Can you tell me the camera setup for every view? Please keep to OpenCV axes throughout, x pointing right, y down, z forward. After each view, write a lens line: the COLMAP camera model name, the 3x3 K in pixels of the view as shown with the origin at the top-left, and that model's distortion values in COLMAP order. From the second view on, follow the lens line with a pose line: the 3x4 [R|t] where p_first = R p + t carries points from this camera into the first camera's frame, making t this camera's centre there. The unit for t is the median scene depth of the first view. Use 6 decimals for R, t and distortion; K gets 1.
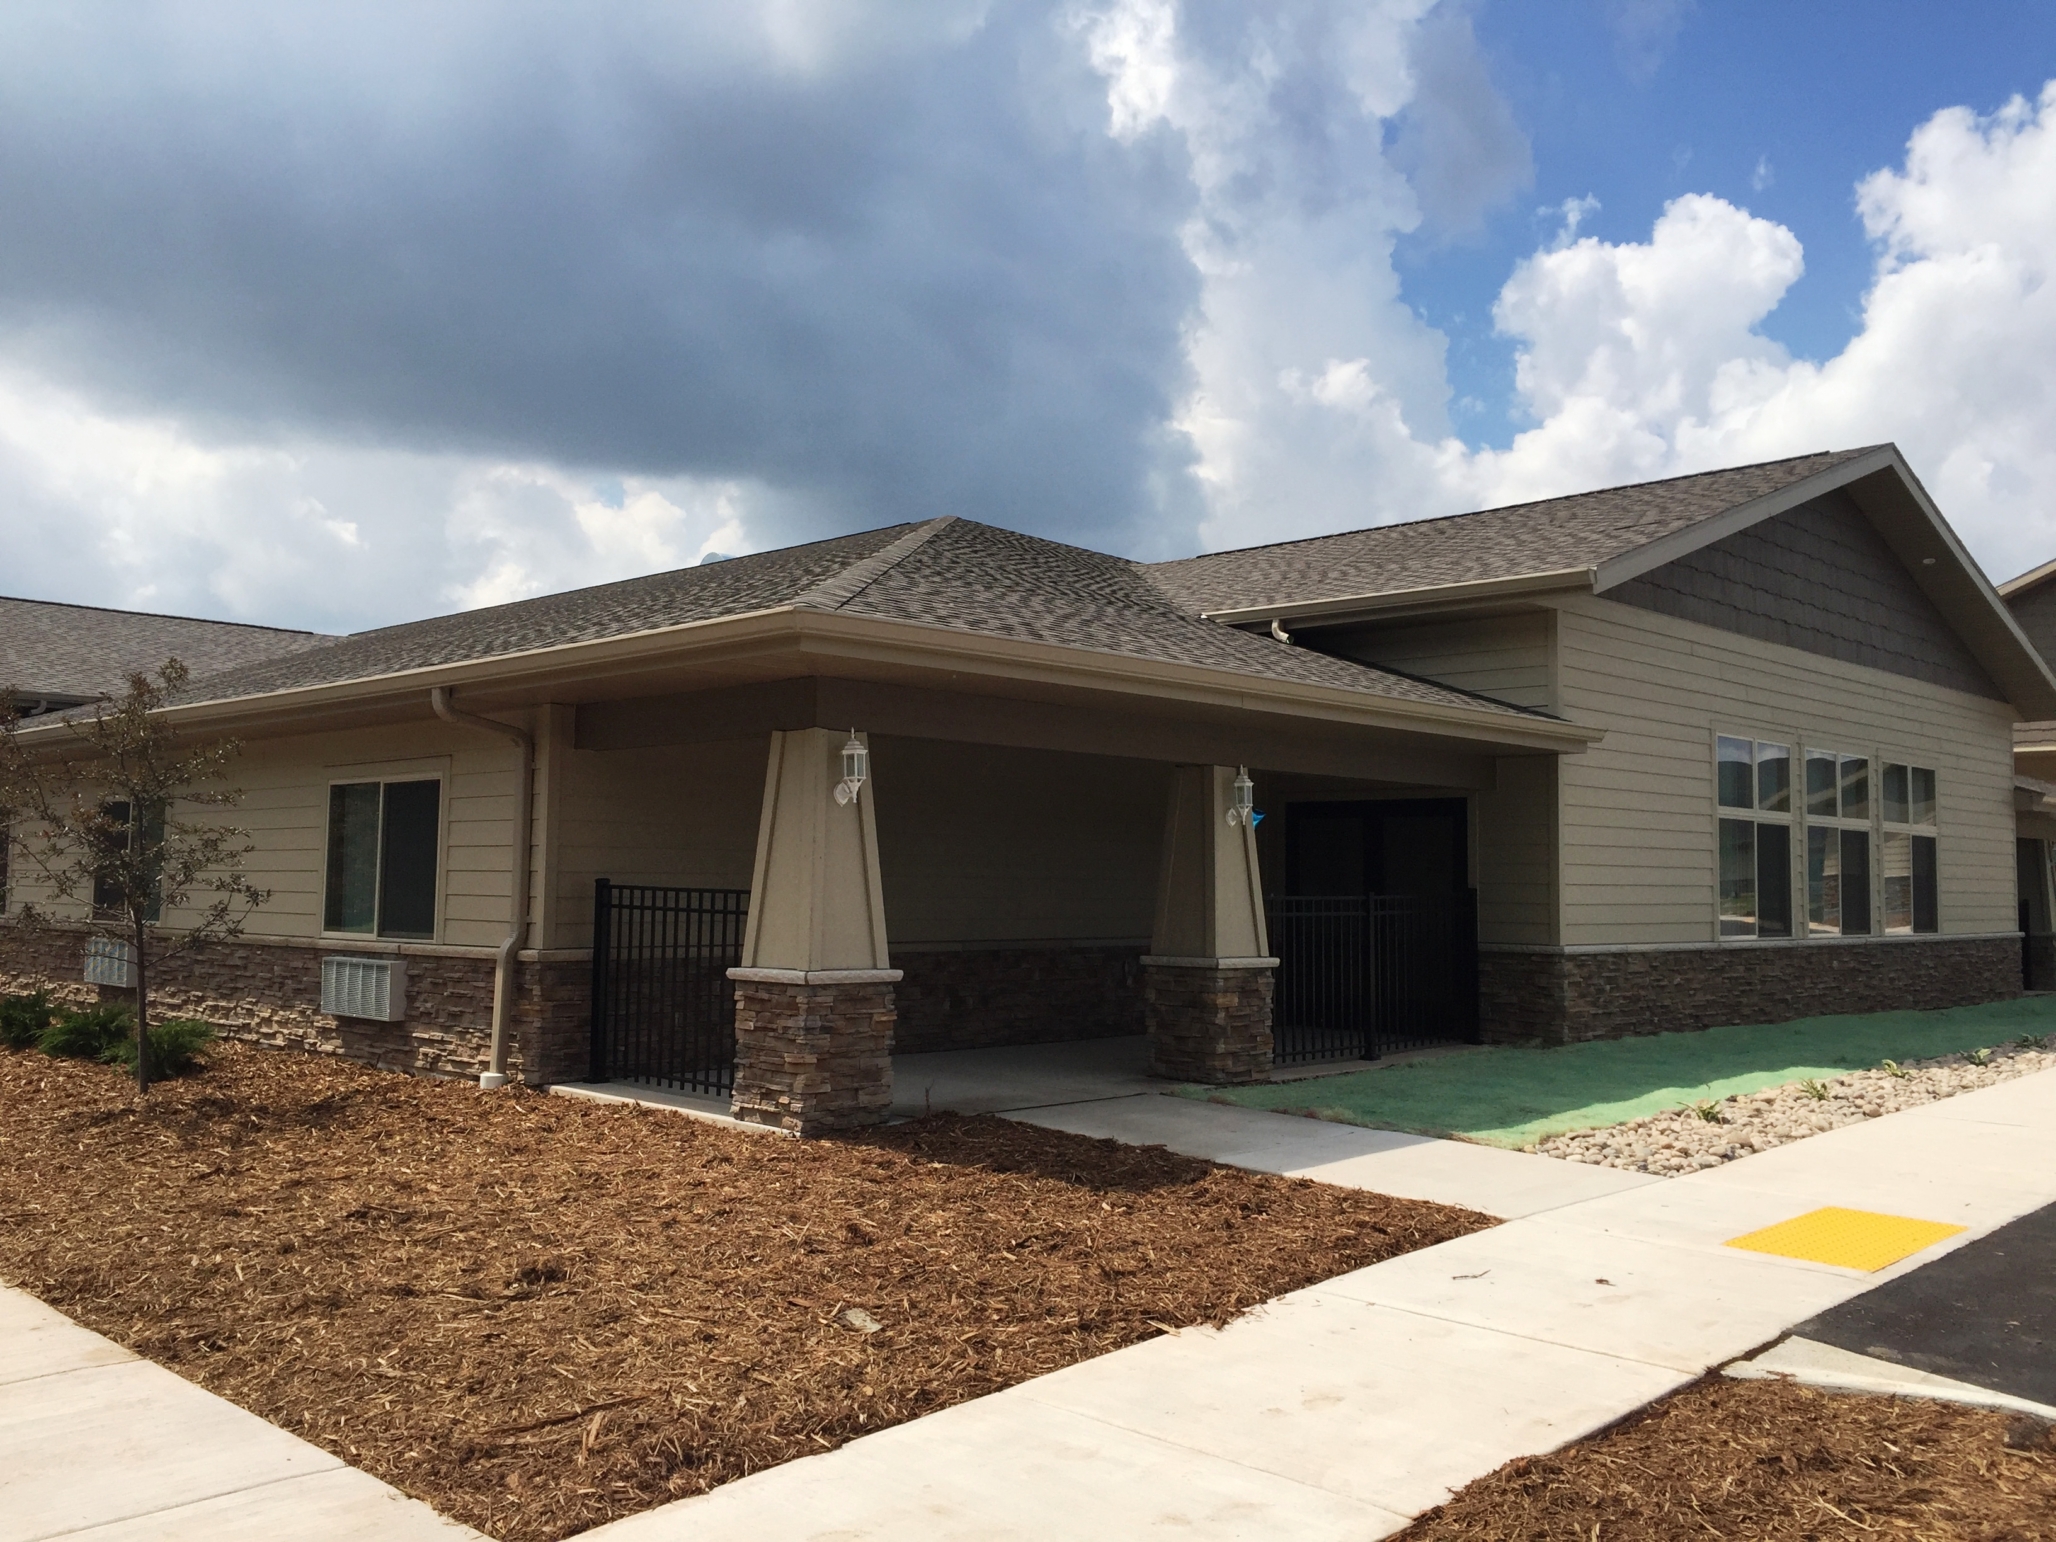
lens RADIAL K [[1732.1, 0, 1028.7], [0, 1732.1, 766.6], [0, 0, 1]] dist [0.088520, -0.105483]
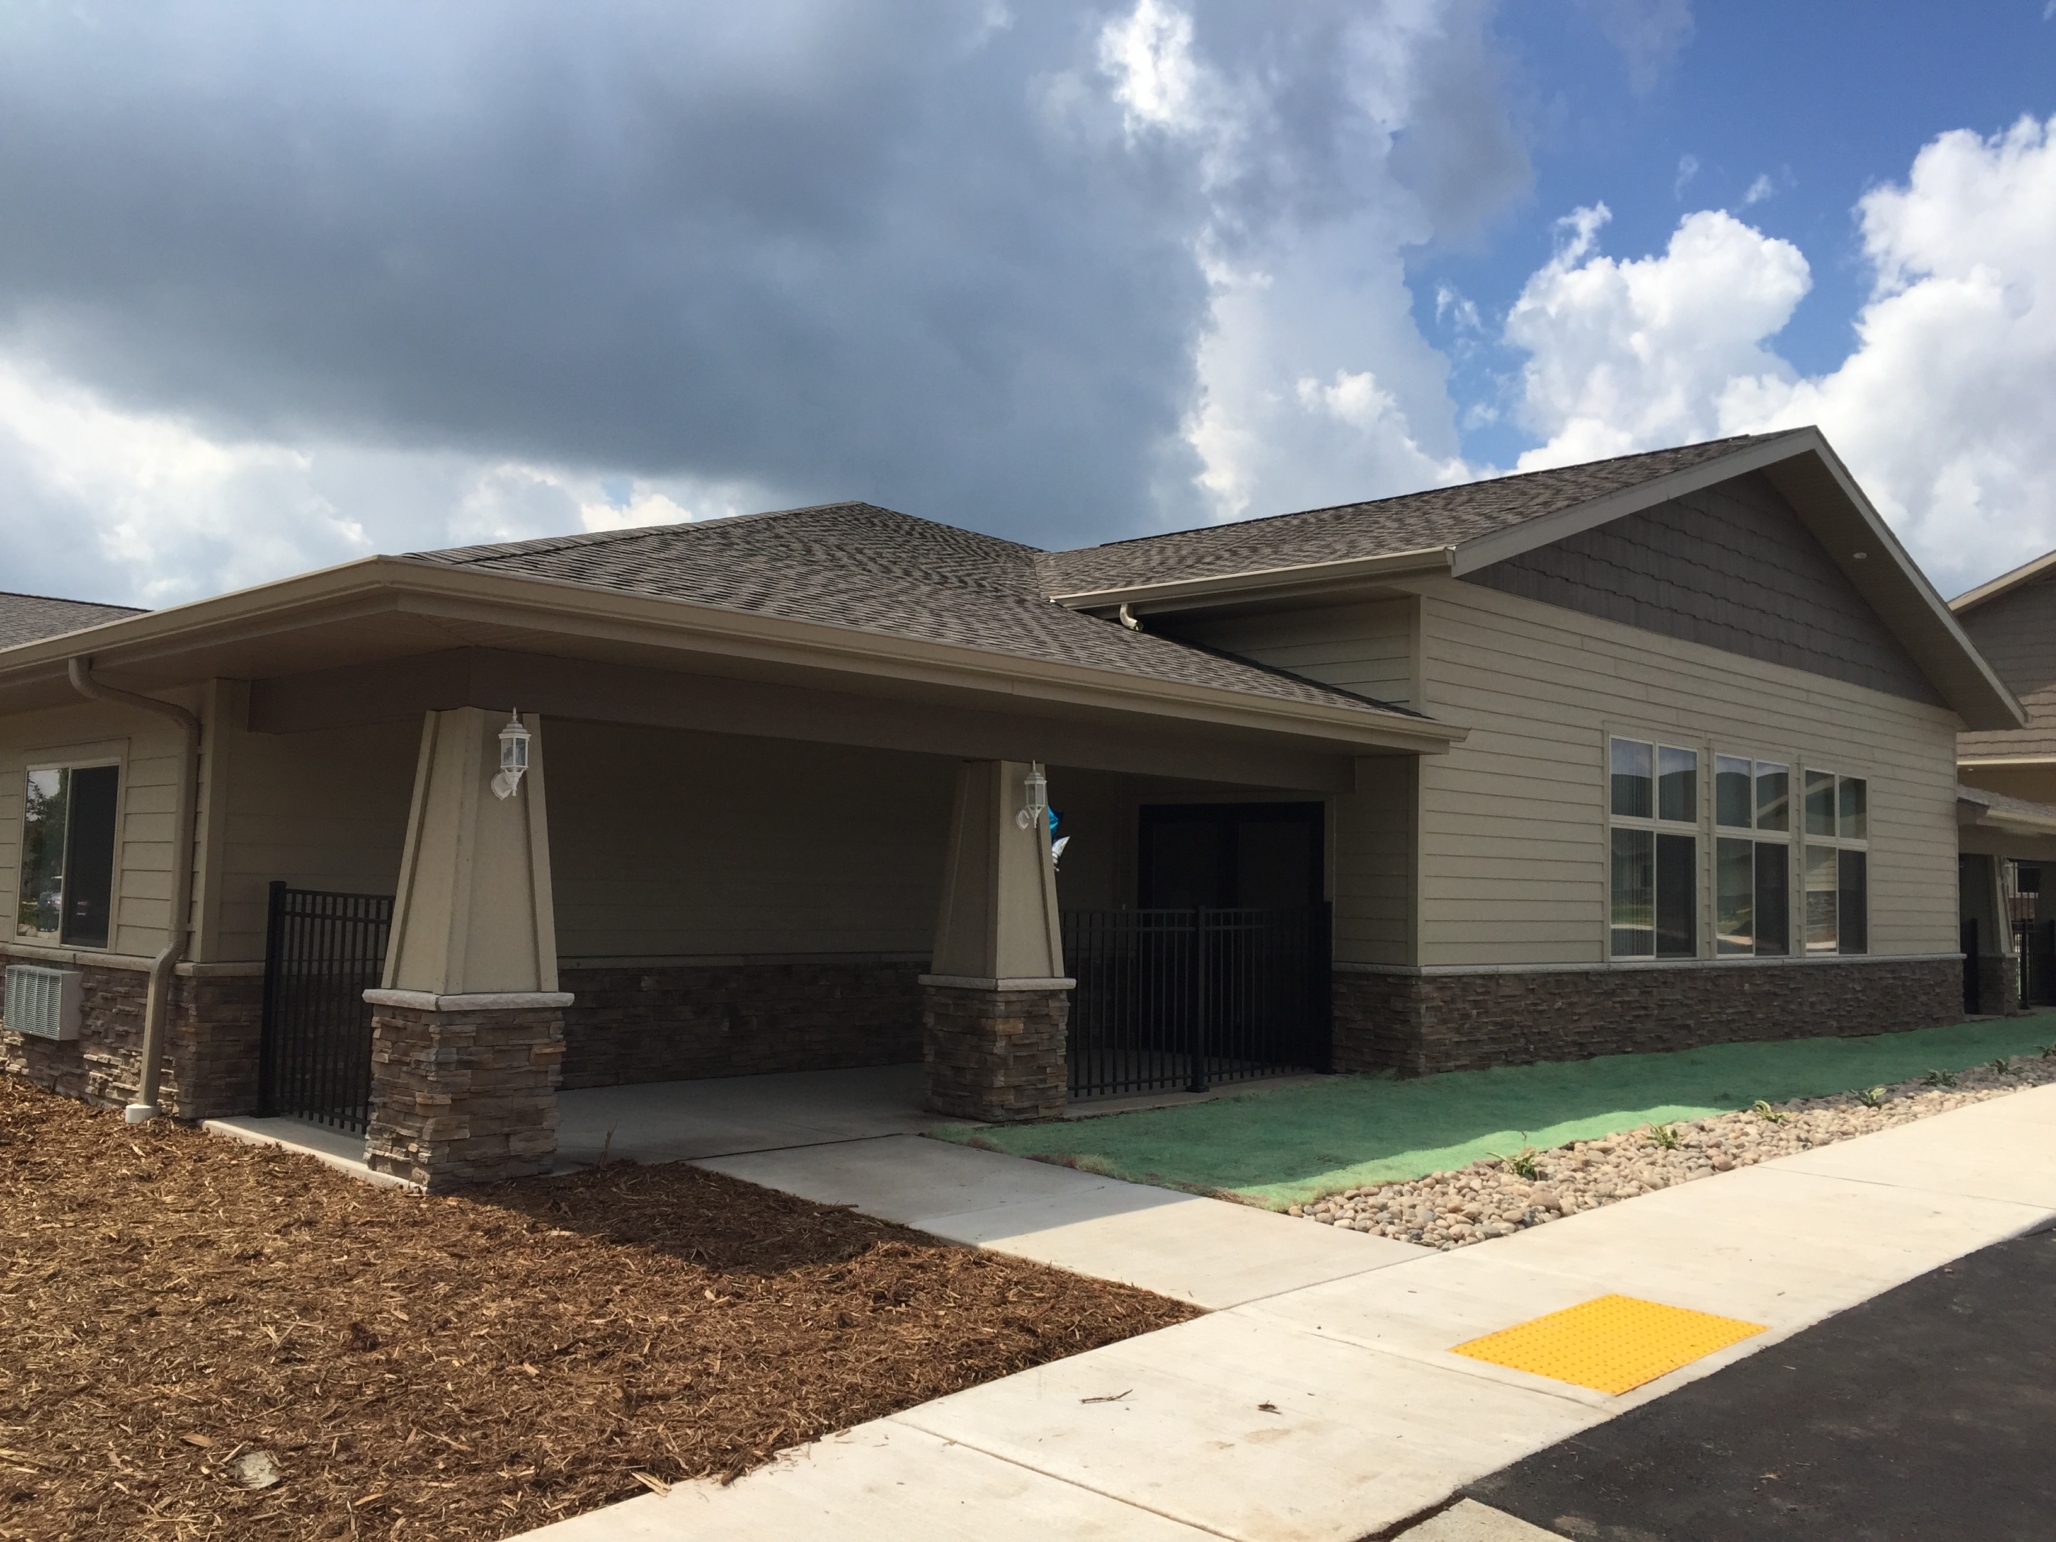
lens RADIAL K [[1732.1, 0, 1026.3], [0, 1732.1, 766.1], [0, 0, 1]] dist [0.088520, -0.105483]
pose [[0.999927, 0.012007, 0.001292, 0.116748], [-0.012003, 0.999925, -0.002576, 0.004304], [-0.001323, 0.002560, 0.999996, 0.115096]]
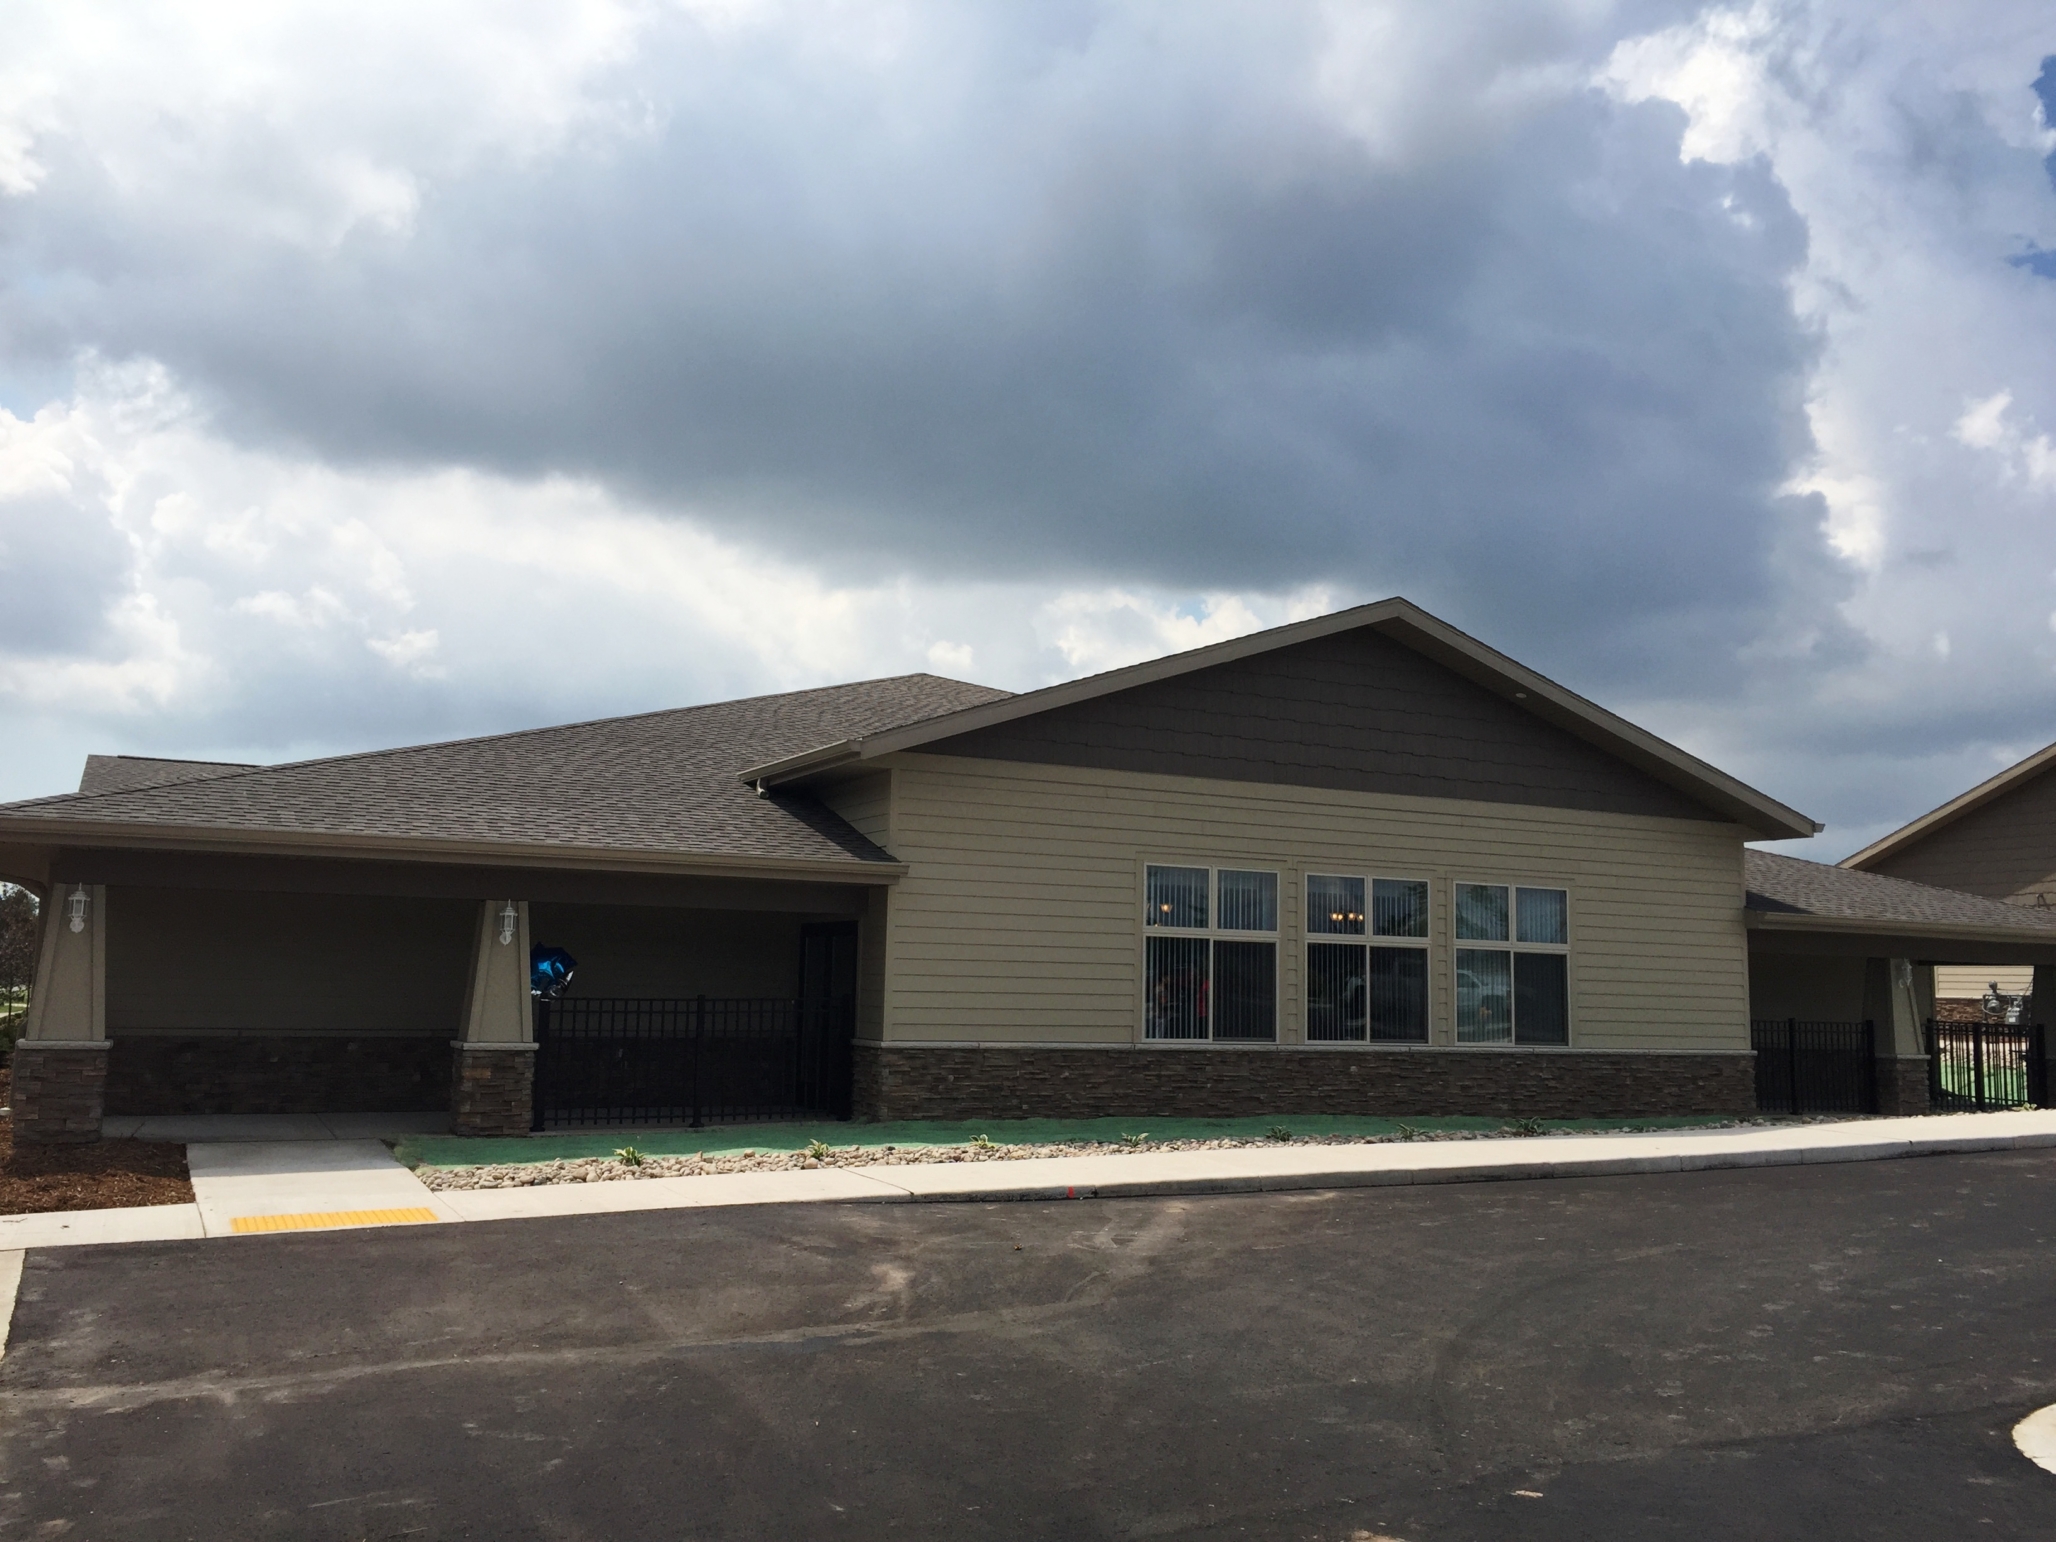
lens RADIAL K [[1732.1, 0, 1027.6], [0, 1732.1, 776.5], [0, 0, 1]] dist [0.088520, -0.105483]
pose [[0.948841, -0.026191, -0.314665, 0.933435], [0.008109, 0.998247, -0.058636, -0.013590], [0.315649, 0.053085, 0.947390, -0.169567]]
